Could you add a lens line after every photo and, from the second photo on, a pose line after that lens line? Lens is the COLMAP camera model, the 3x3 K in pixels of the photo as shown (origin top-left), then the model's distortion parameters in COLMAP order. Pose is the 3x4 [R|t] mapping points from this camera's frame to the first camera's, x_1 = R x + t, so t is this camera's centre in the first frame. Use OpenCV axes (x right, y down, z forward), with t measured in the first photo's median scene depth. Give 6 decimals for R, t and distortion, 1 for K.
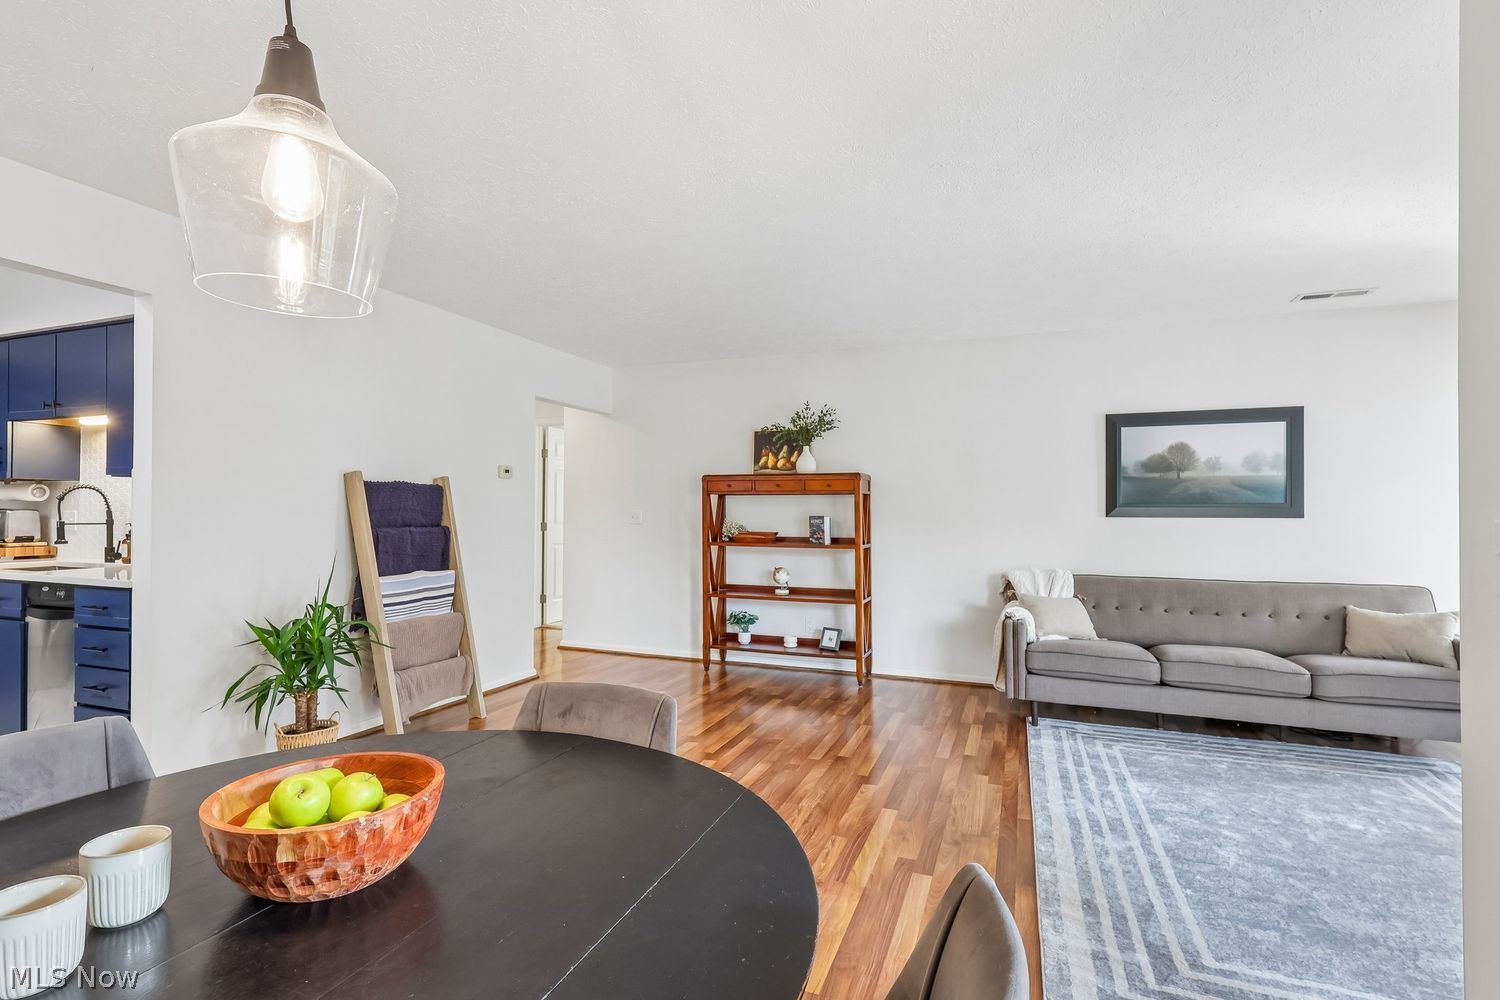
lens RADIAL K [[732.0, 0, 748.9], [0, 732.0, 503.8], [0, 0, 1]] dist [0.012168, 0.000384]
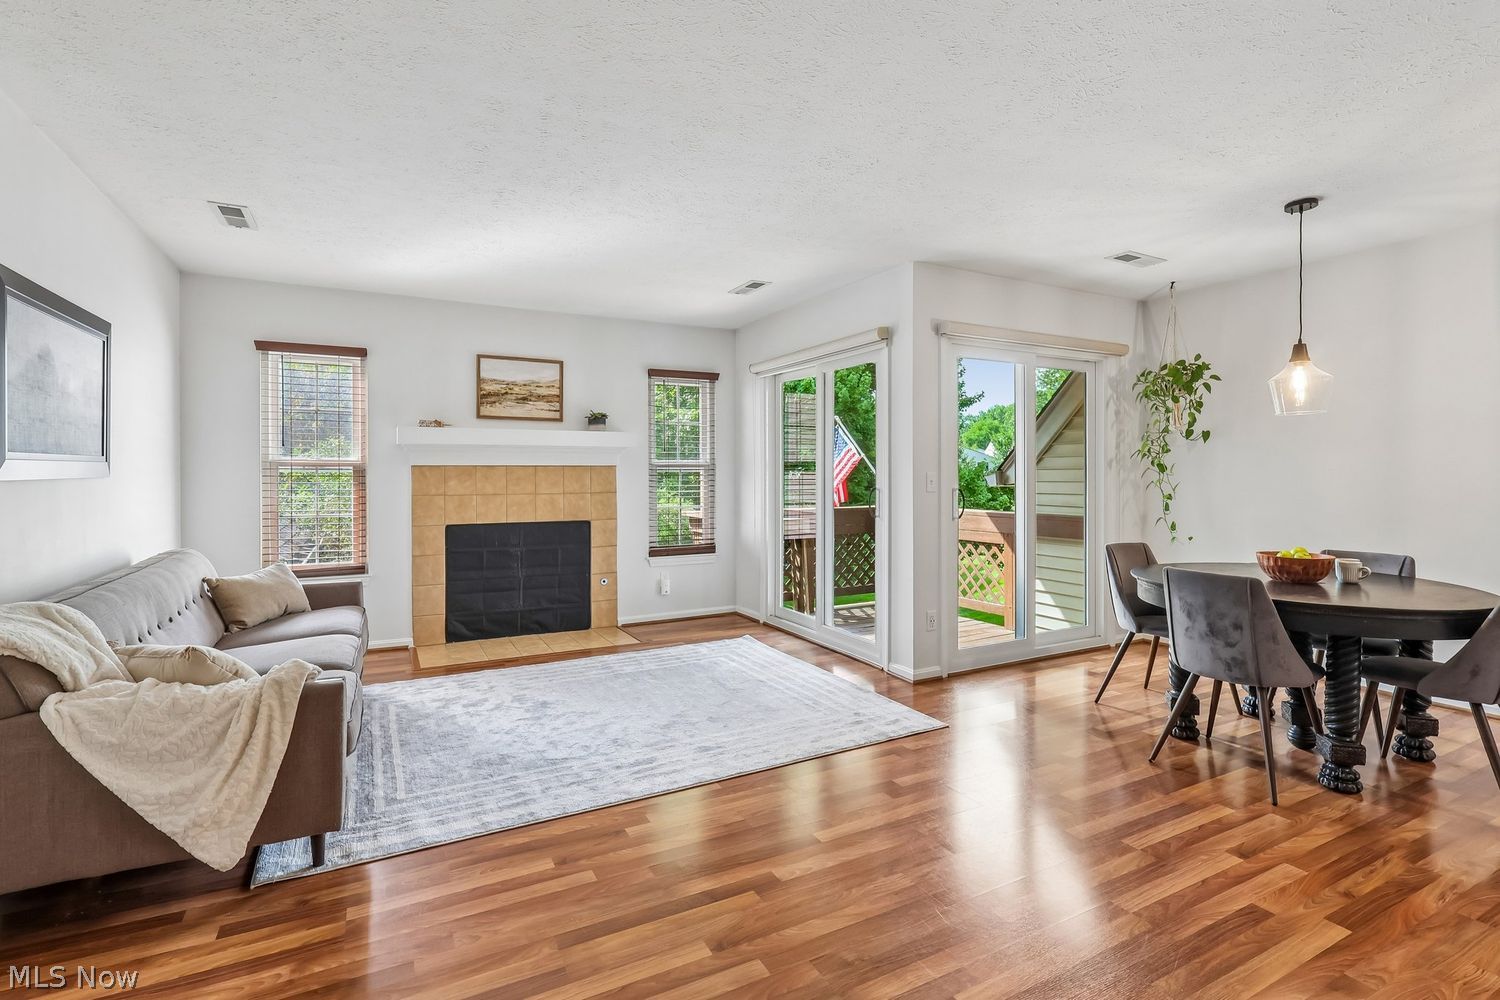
lens RADIAL K [[700.0, 0, 735.5], [0, 700.0, 475.7], [0, 0, 1]] dist [-0.000680, 0.000801]
pose [[-0.743009, -0.010195, 0.669204, -0.170781], [-0.010790, 0.999936, 0.003254, 0.009285], [-0.669194, -0.004803, -0.743072, 1.099650]]
